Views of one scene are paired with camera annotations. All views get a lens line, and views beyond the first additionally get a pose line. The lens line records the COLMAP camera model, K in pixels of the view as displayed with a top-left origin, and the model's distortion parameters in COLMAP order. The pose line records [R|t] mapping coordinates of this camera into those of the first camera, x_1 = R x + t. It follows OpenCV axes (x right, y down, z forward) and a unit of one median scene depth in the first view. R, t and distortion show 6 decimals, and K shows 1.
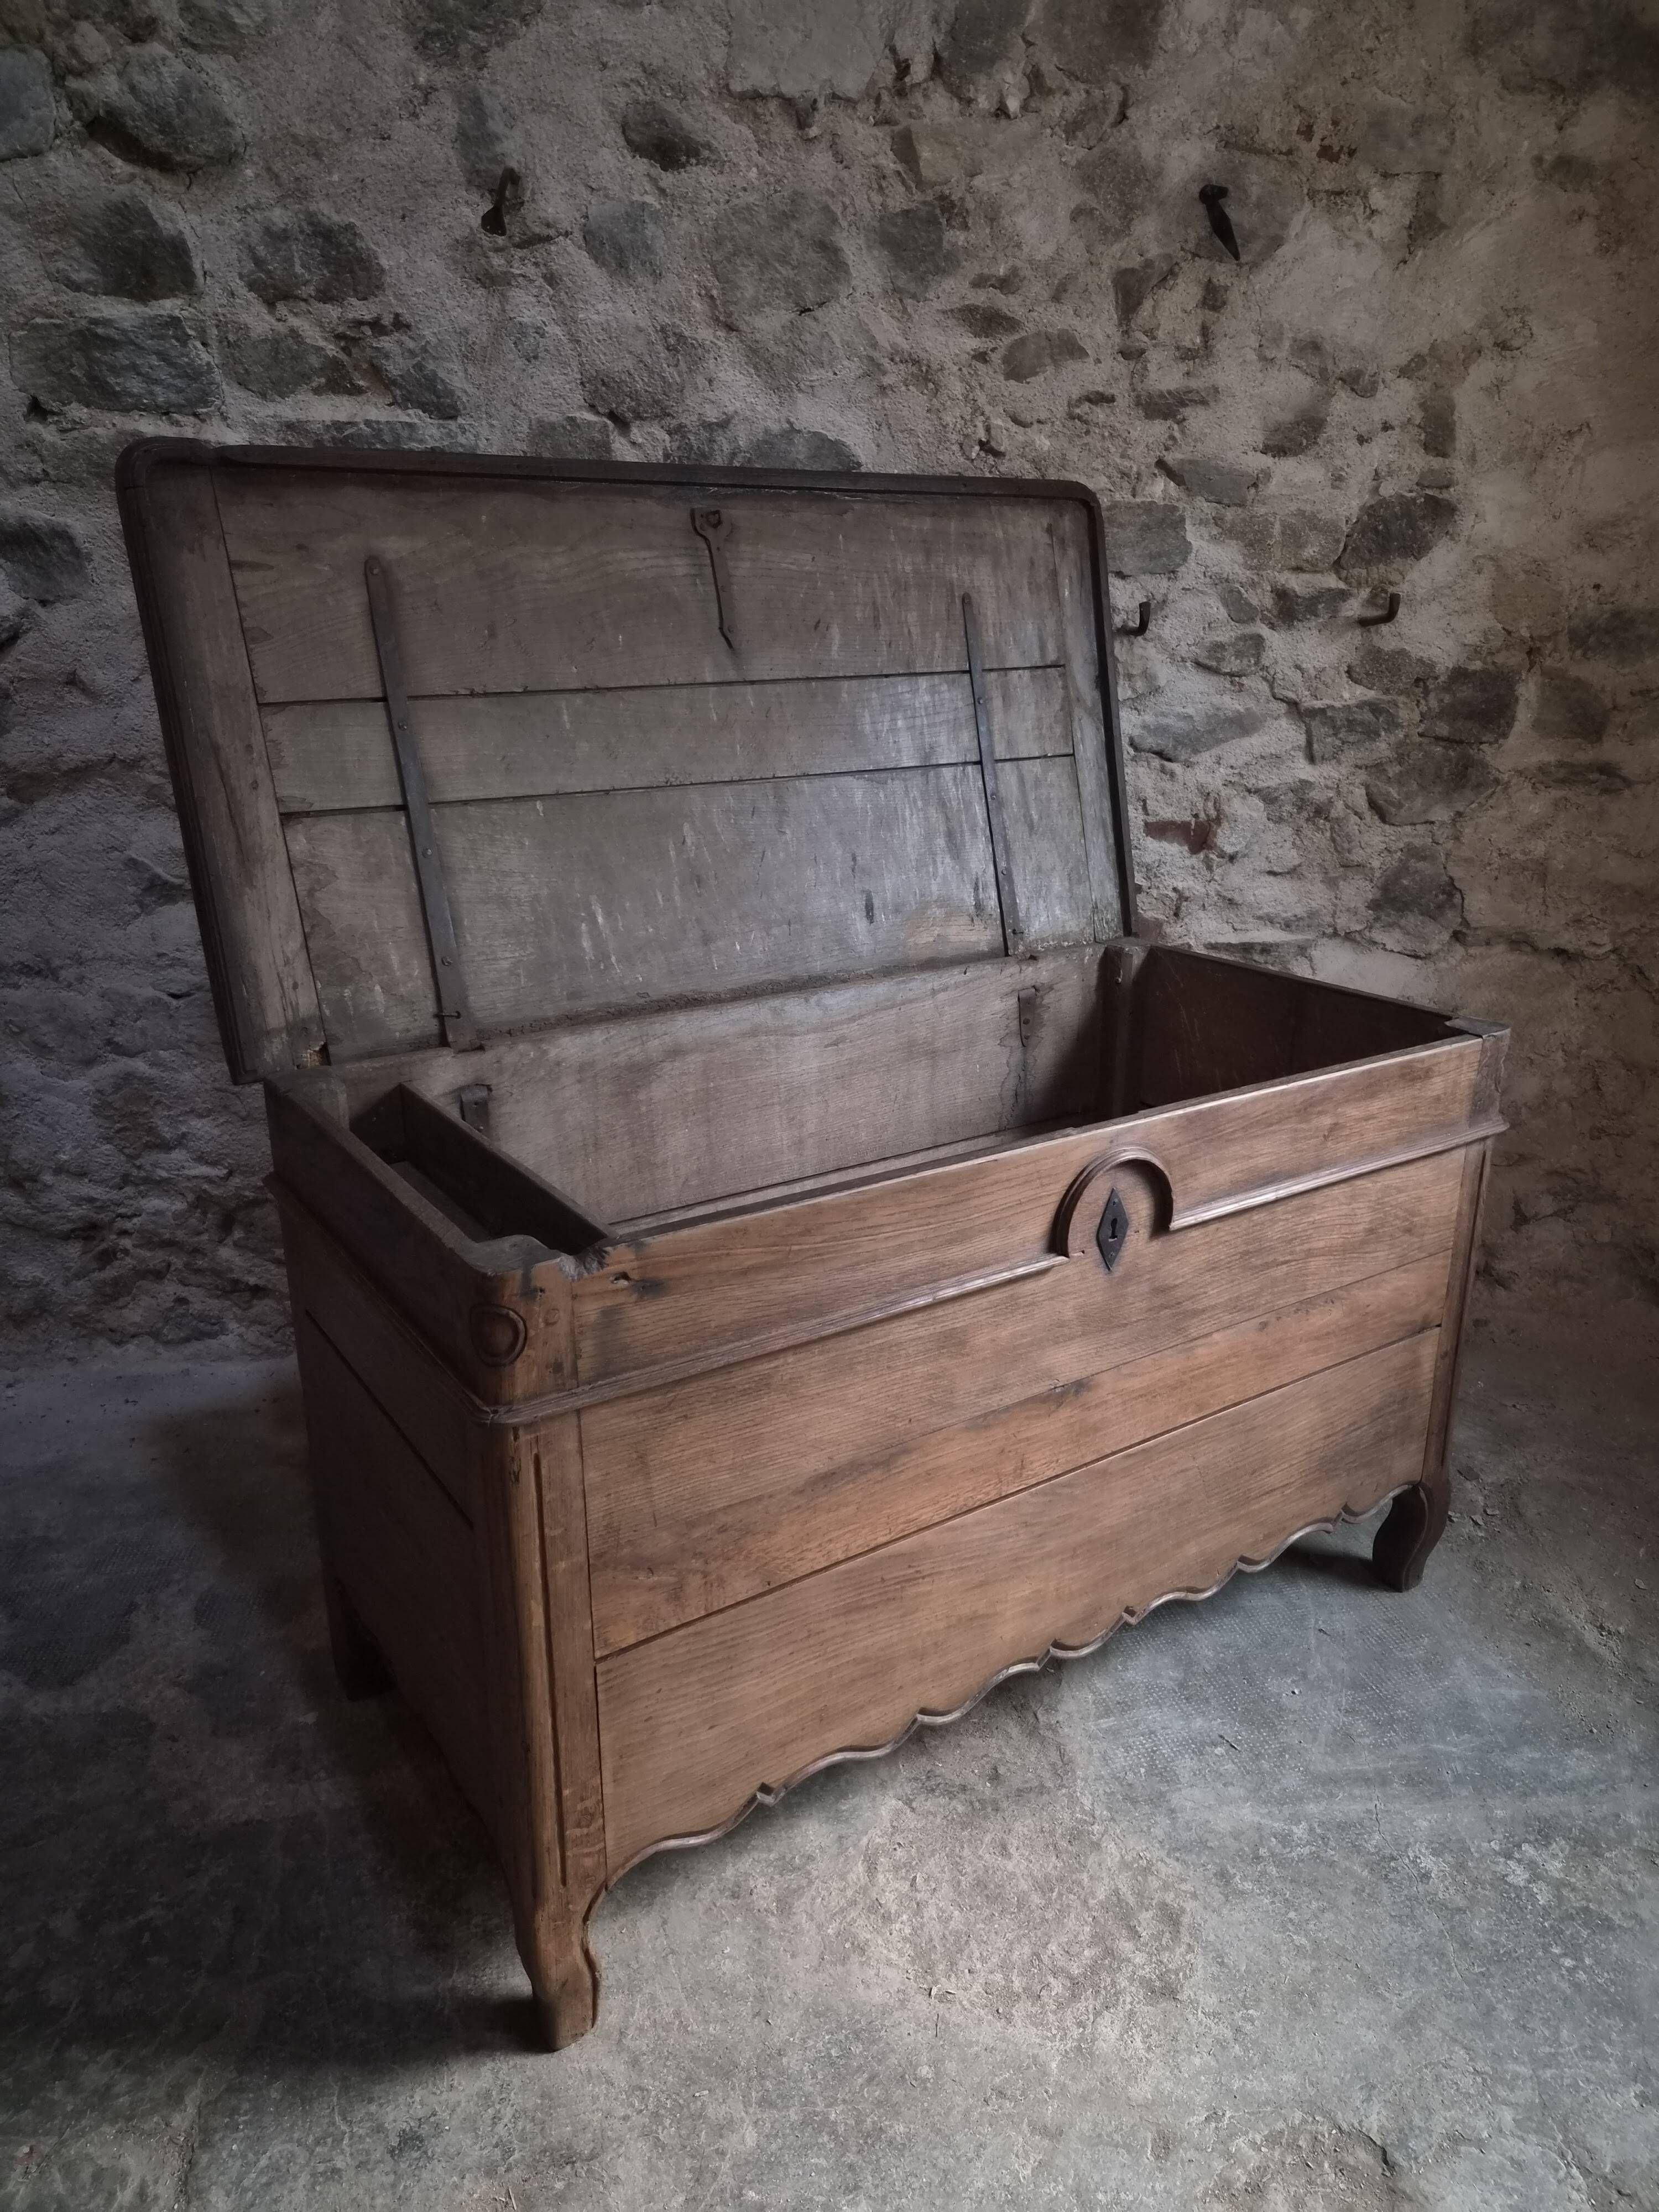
lens RADIAL K [[1467.2, 0, 837.0], [0, 1467.2, 1126.8], [0, 0, 1]] dist [0.069878, -0.051091]
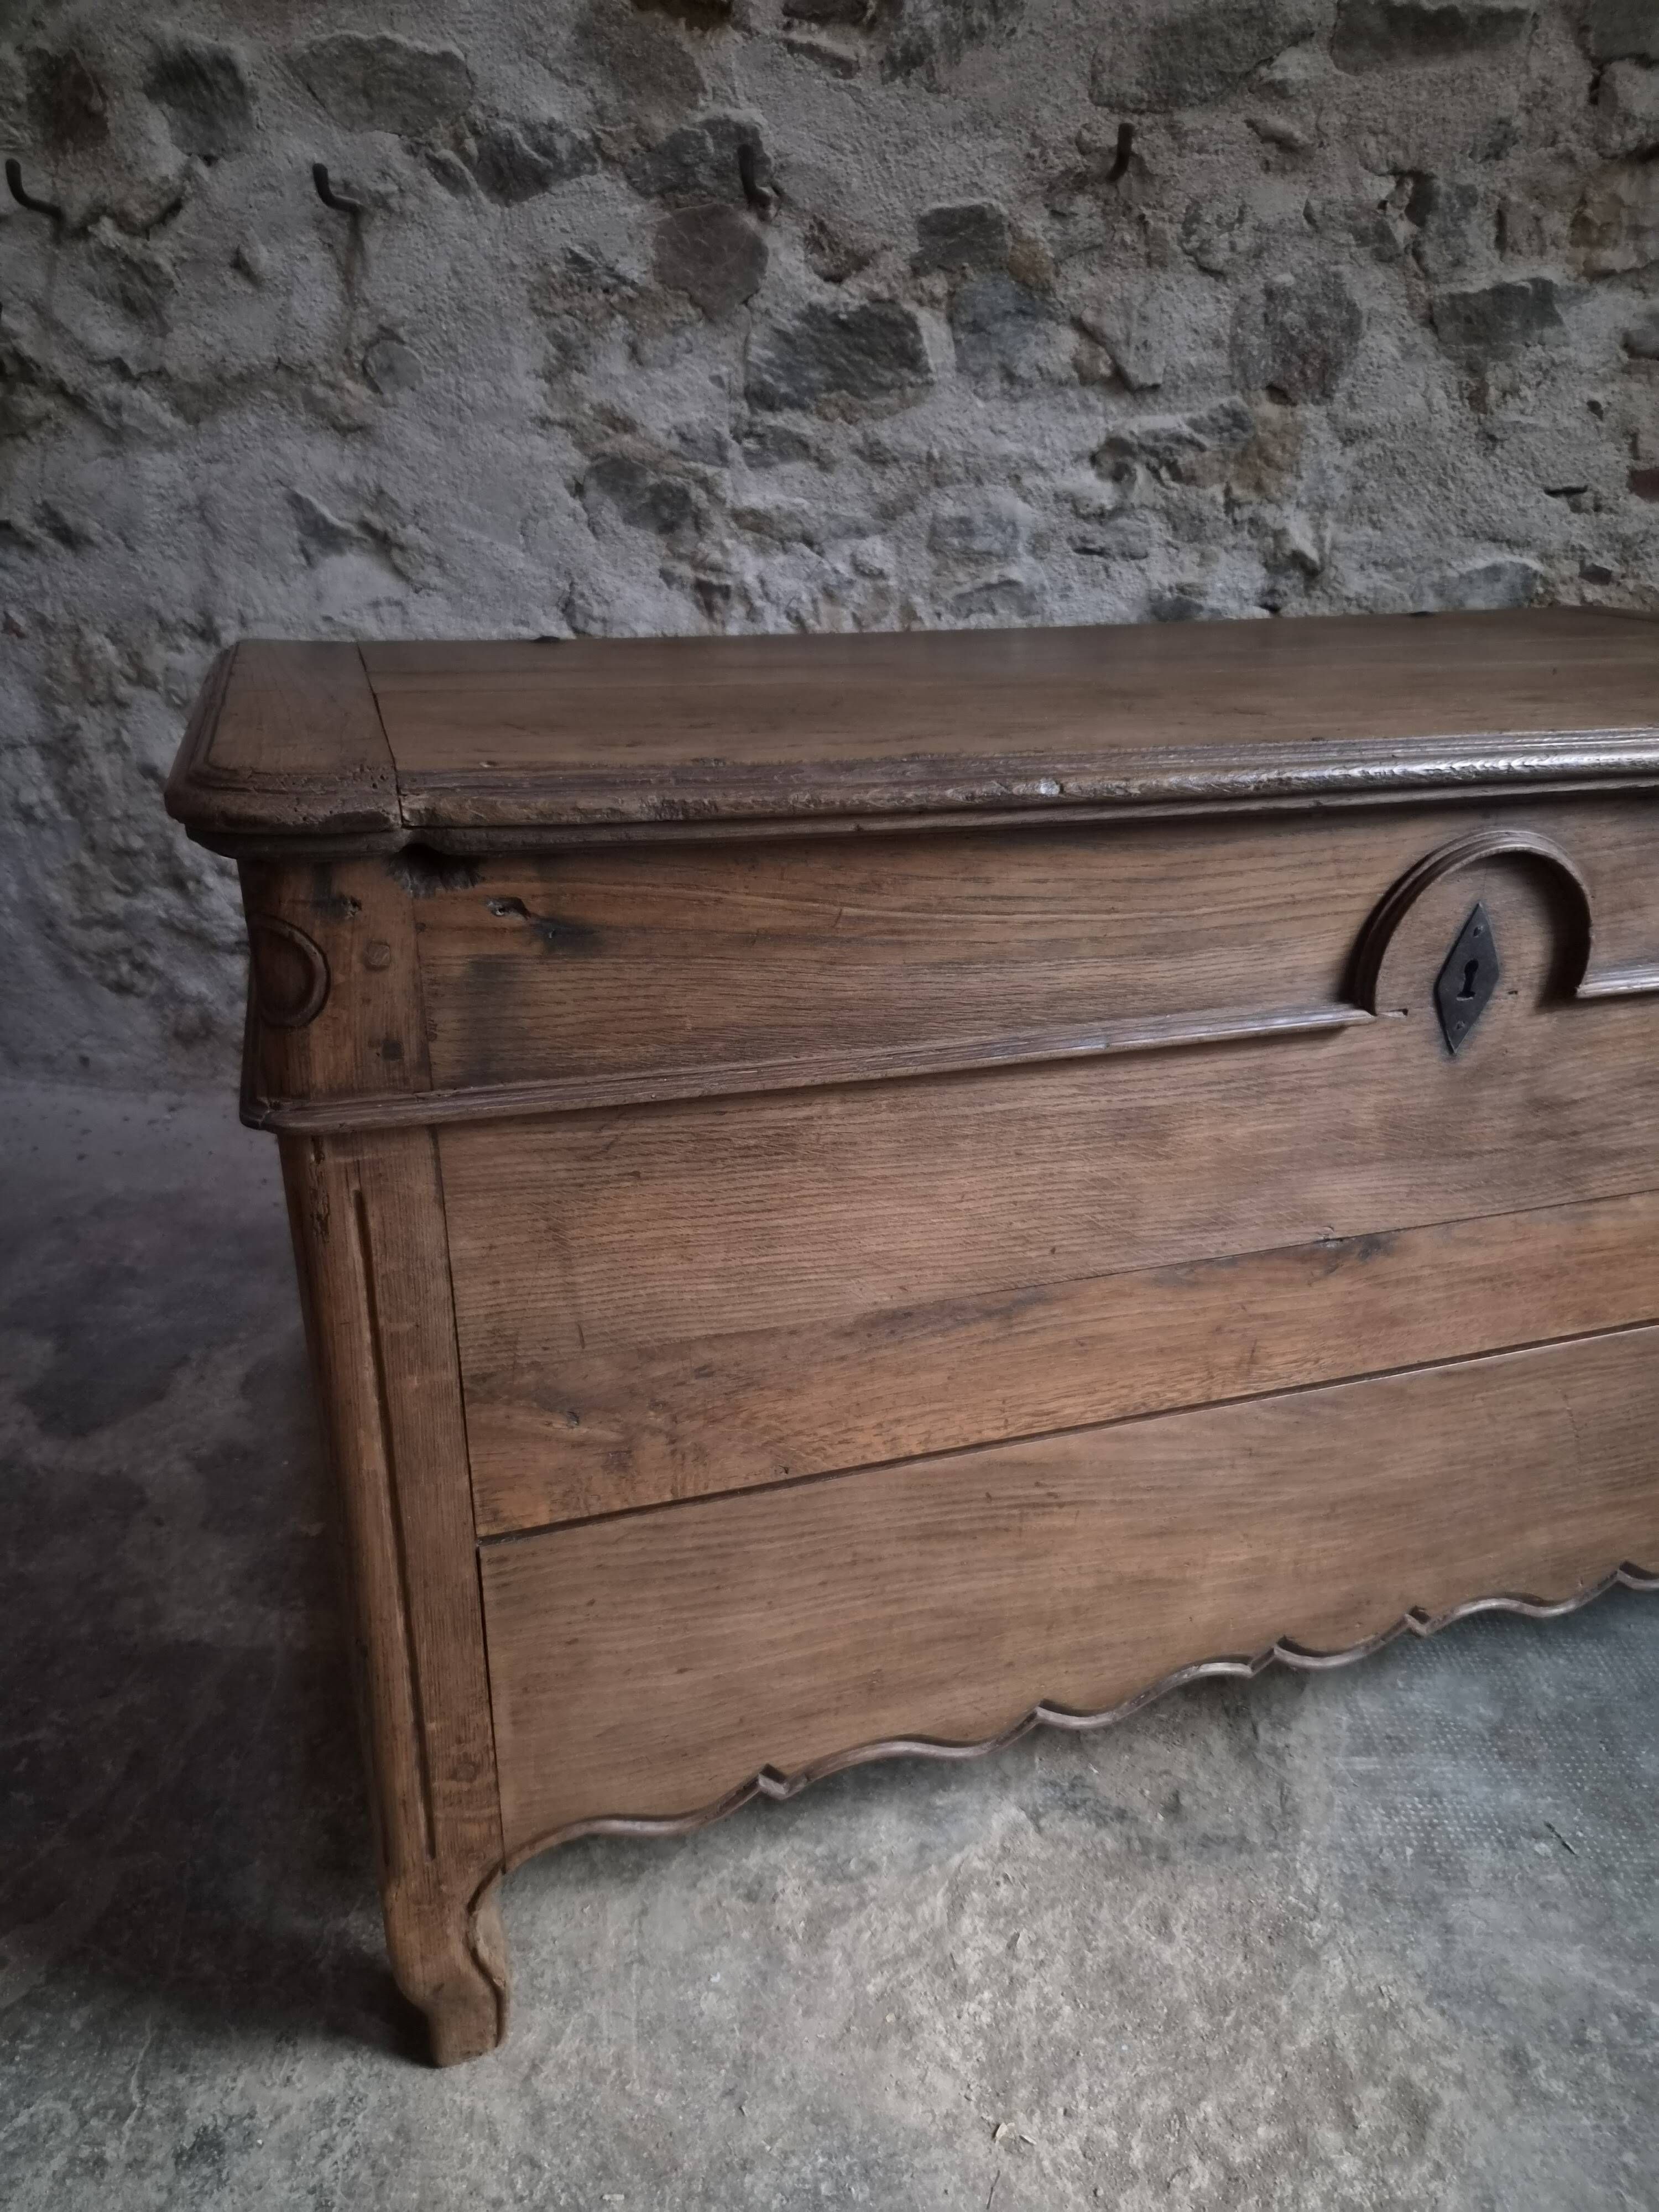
lens RADIAL K [[1485.2, 0, 825.7], [0, 1485.2, 1112.3], [0, 0, 1]] dist [0.060471, -0.048163]
pose [[0.962739, 0.118634, -0.243023, 0.065287], [-0.099516, 0.991000, 0.089534, 0.063768], [0.251457, -0.062013, 0.965880, 0.254729]]
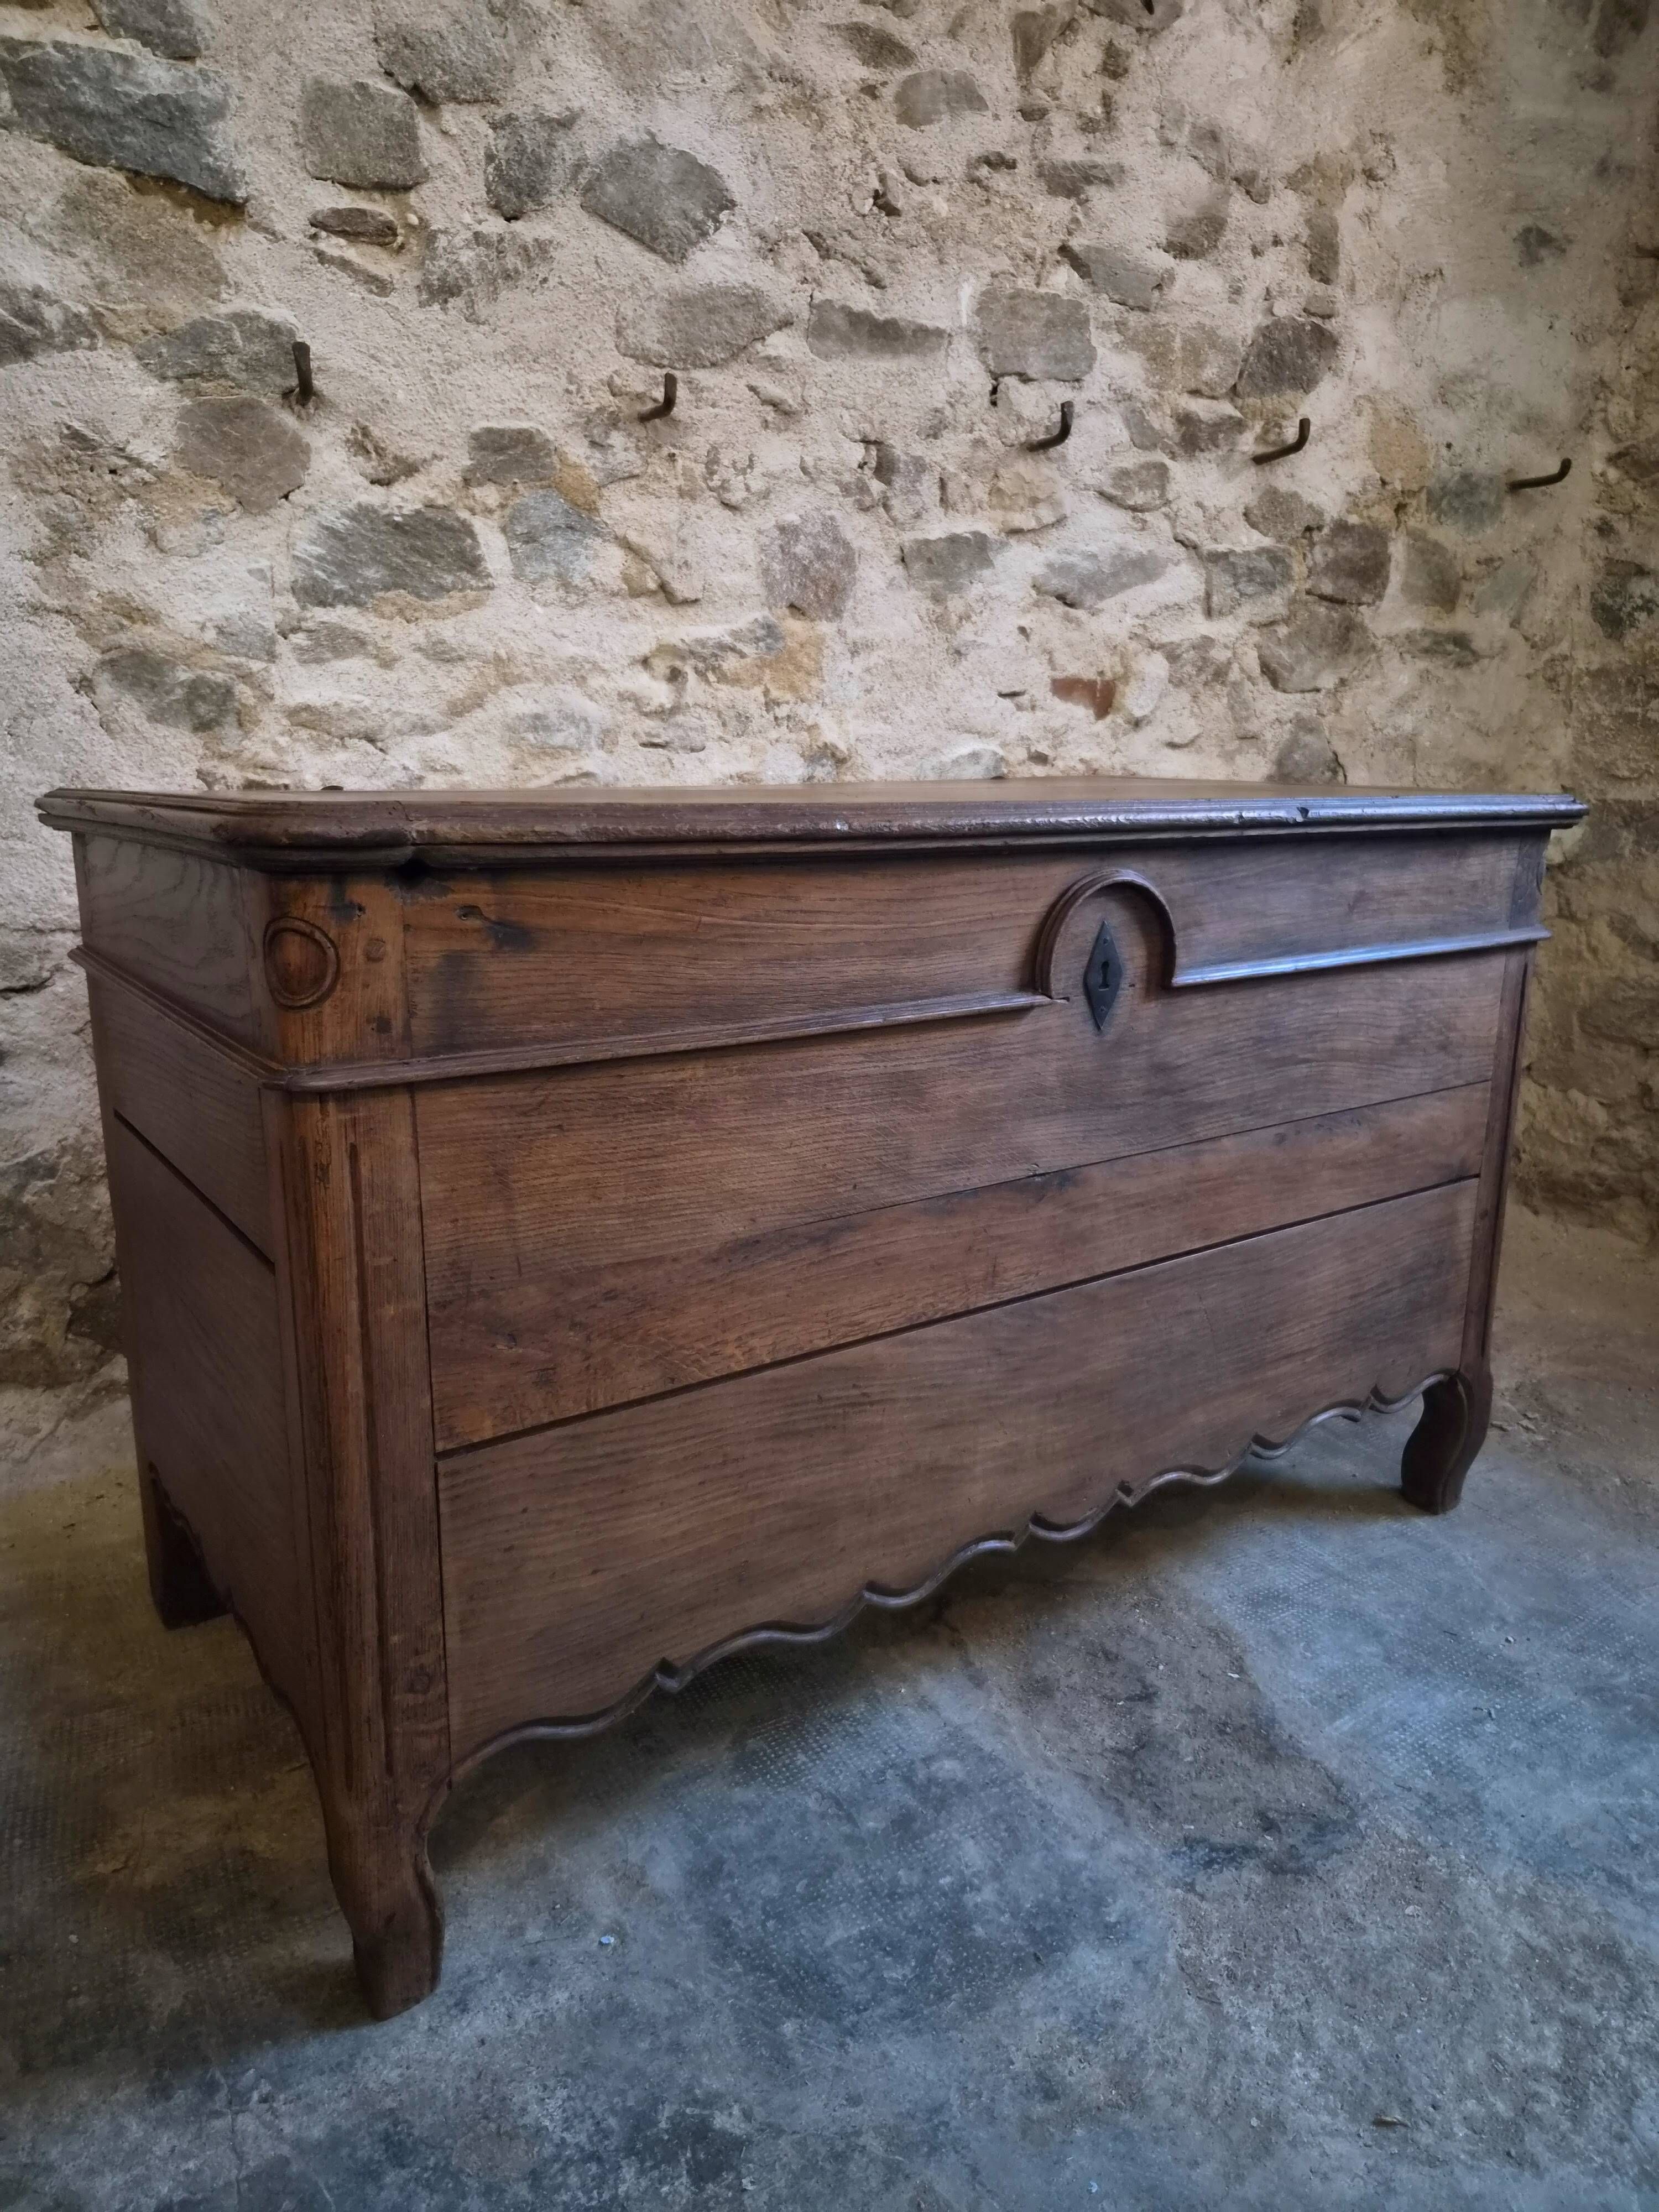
lens RADIAL K [[1481.0, 0, 819.6], [0, 1481.0, 1103.9], [0, 0, 1]] dist [0.060987, -0.047411]
pose [[0.944347, -0.072692, 0.320820, -0.240186], [0.099002, 0.992866, -0.066450, 0.093437], [-0.313700, 0.094513, 0.944806, 0.275359]]
